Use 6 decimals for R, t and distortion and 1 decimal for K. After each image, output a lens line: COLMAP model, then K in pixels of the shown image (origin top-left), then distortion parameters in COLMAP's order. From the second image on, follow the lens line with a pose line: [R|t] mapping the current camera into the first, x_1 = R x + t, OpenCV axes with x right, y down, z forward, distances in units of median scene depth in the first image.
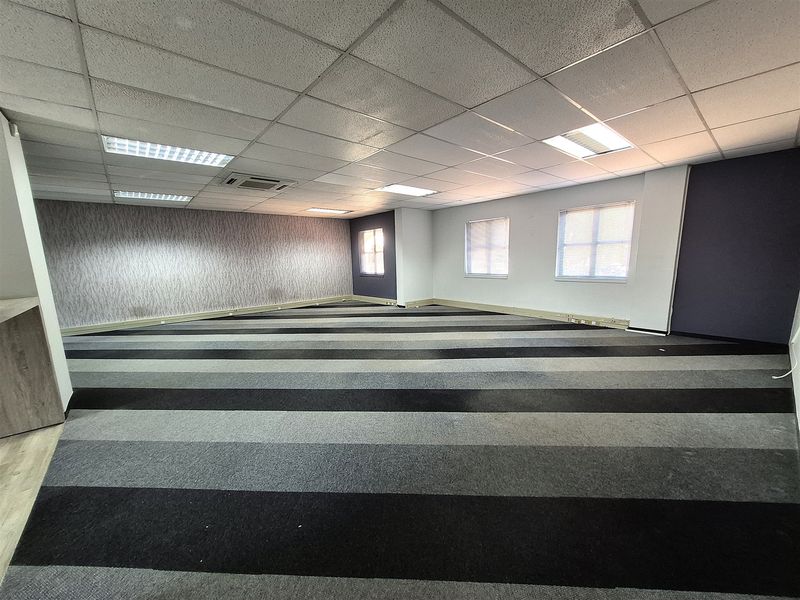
lens RADIAL K [[315.1, 0, 401.8], [0, 315.1, 305.4], [0, 0, 1]] dist [0.012538, 0.000714]
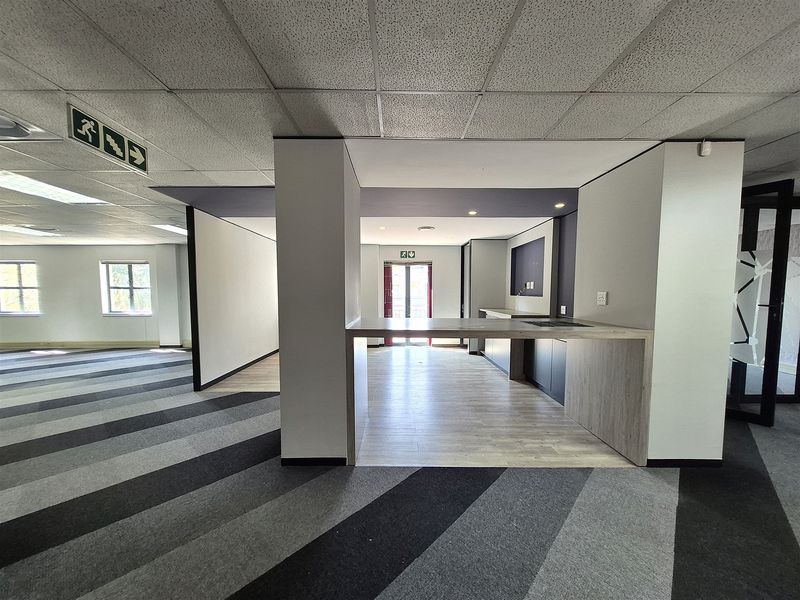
lens RADIAL K [[315.1, 0, 402.5], [0, 315.1, 300.0], [0, 0, 1]] dist [0.012538, 0.000714]
pose [[-0.667884, 0.036416, -0.743374, 0.024119], [-0.111548, 0.982623, 0.148356, -0.080949], [0.735859, 0.182006, -0.652216, 0.504476]]
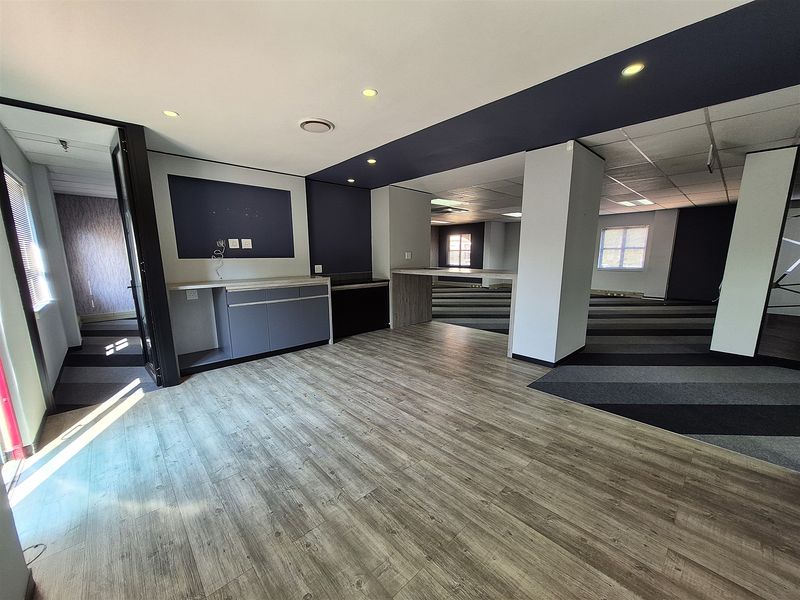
lens RADIAL K [[315.1, 0, 414.8], [0, 315.1, 304.8], [0, 0, 1]] dist [0.012538, 0.000714]
pose [[0.997637, 0.013470, 0.067373, -0.636640], [-0.014016, 0.999873, 0.007634, 0.111849], [-0.067261, -0.008560, 0.997699, -0.643391]]
